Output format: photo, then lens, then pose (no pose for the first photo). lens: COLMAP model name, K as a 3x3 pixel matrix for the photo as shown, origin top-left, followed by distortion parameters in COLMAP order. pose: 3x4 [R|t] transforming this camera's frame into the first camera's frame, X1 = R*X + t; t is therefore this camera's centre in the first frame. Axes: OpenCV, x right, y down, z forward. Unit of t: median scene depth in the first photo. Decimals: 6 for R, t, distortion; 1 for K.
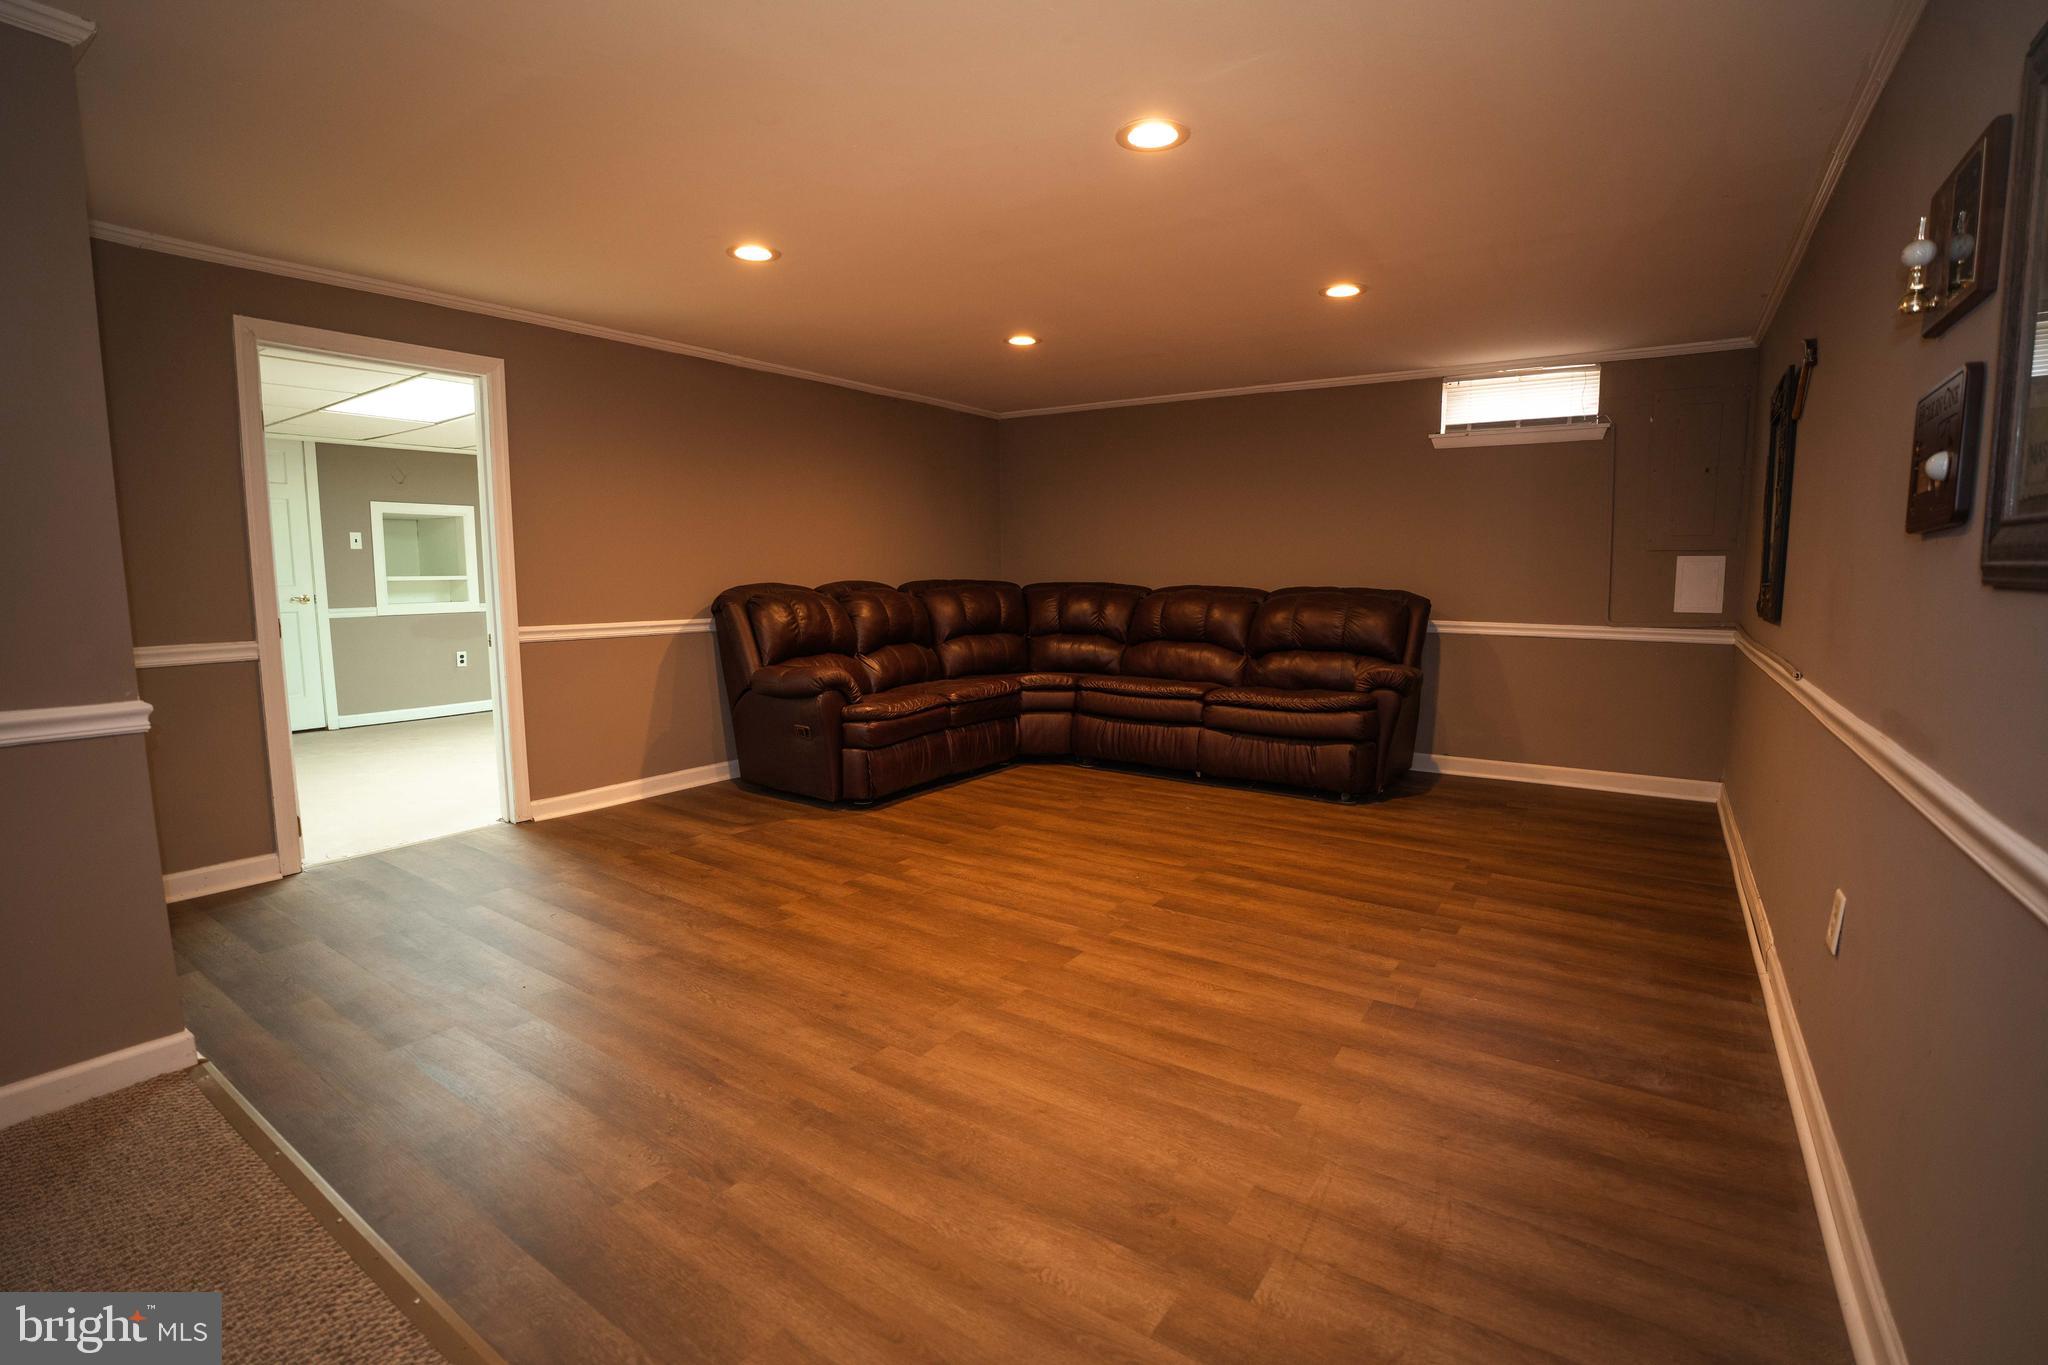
lens RADIAL K [[923.0, 0, 1018.6], [0, 923.0, 677.1], [0, 0, 1]] dist [-0.054018, 0.011179]
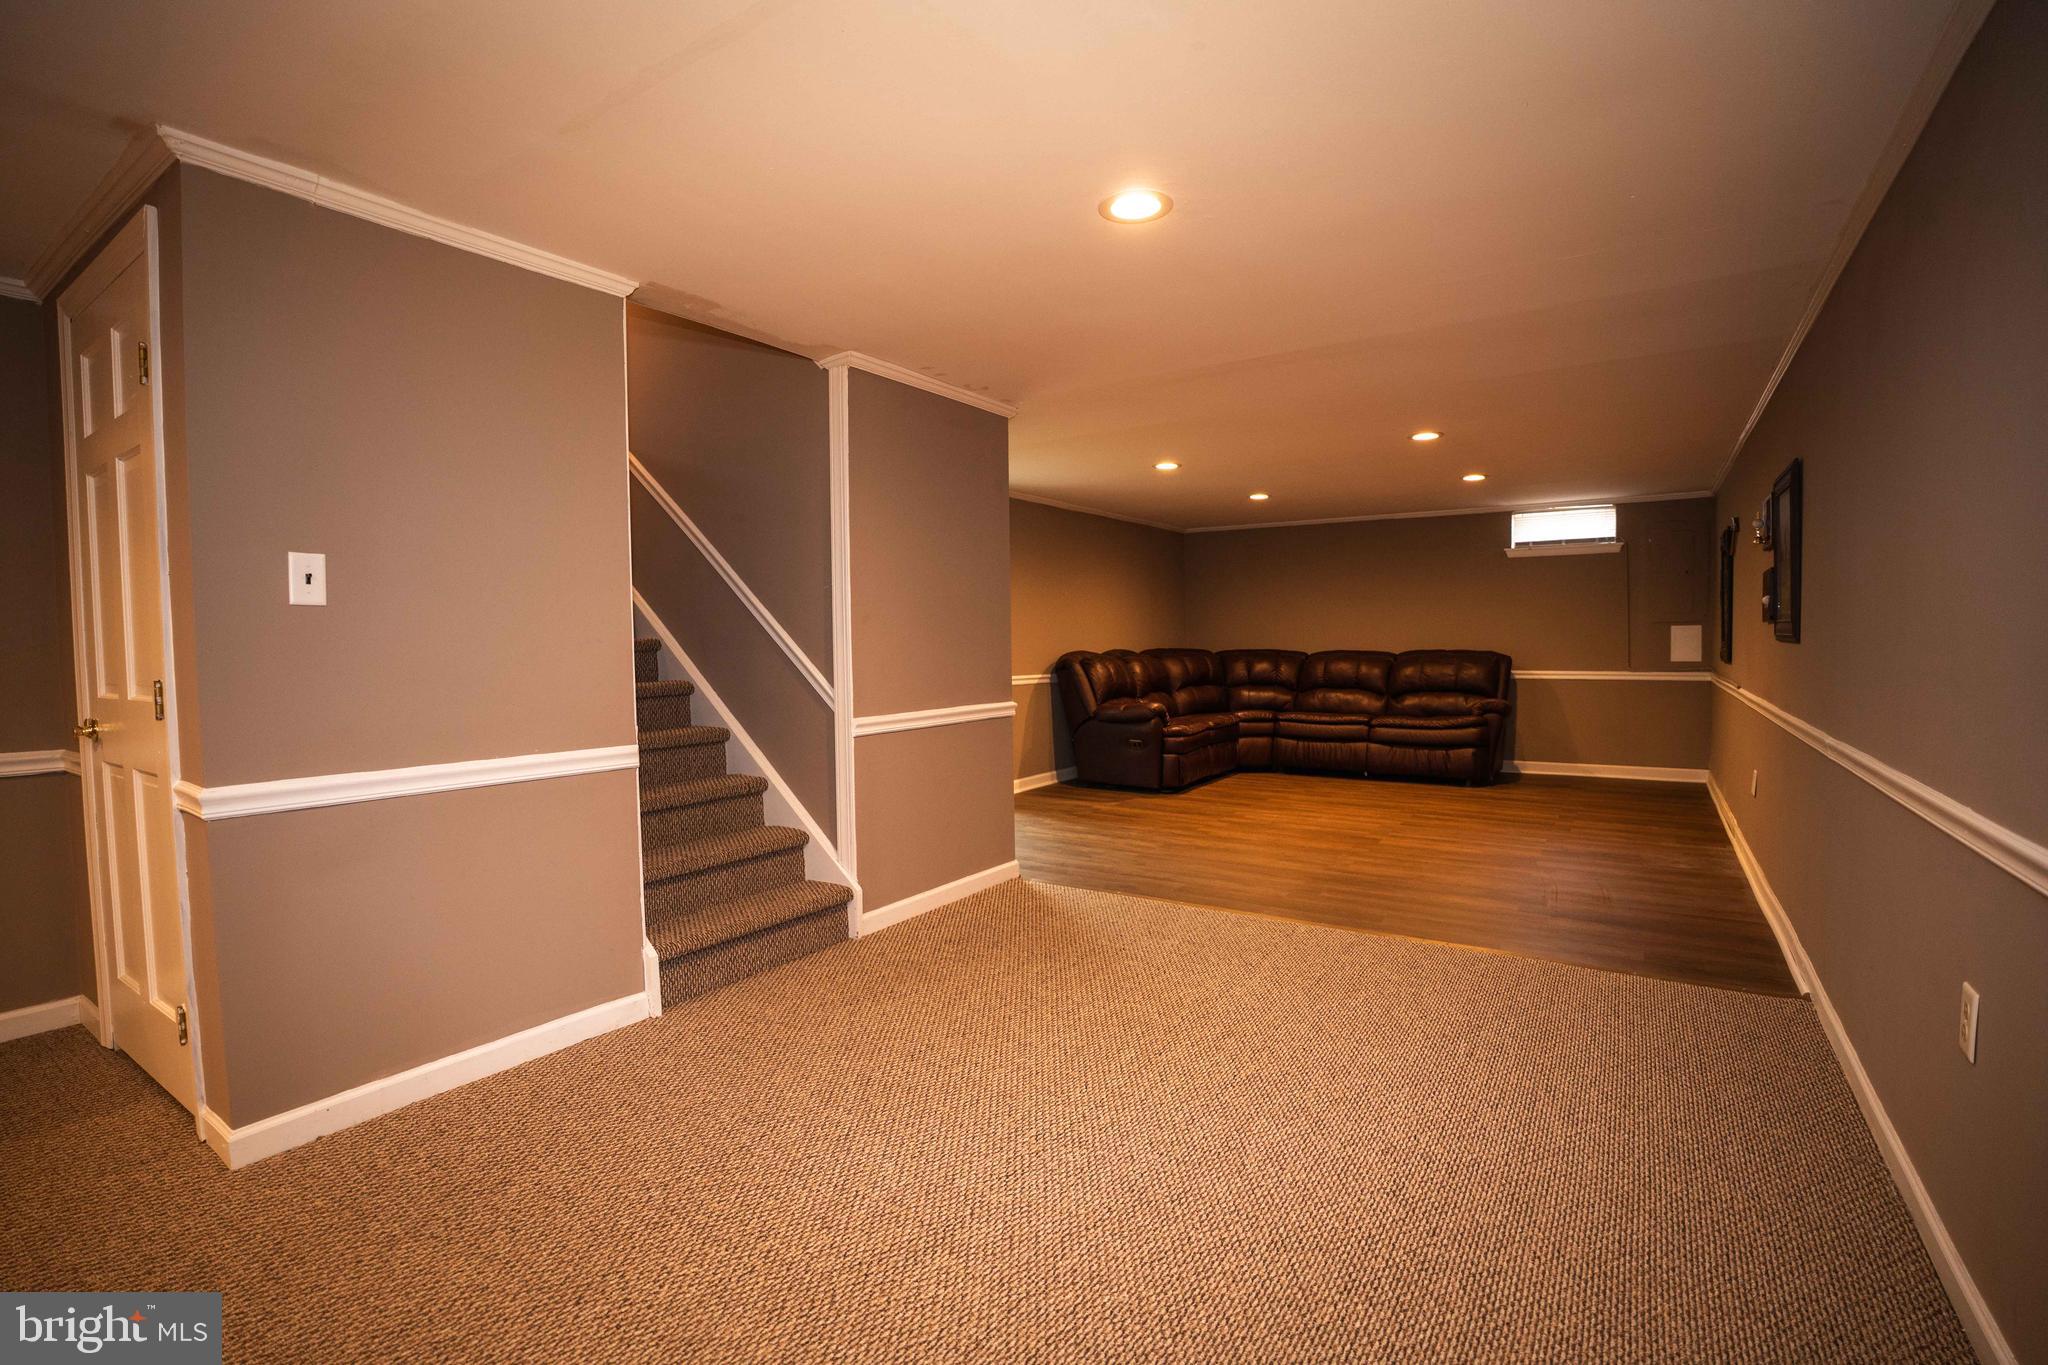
lens RADIAL K [[923.0, 0, 1021.3], [0, 923.0, 682.6], [0, 0, 1]] dist [-0.054018, 0.011179]
pose [[0.999839, -0.012630, 0.012711, -0.389527], [0.013501, 0.997387, -0.070964, 0.055842], [-0.011782, 0.071124, 0.997398, -0.504226]]
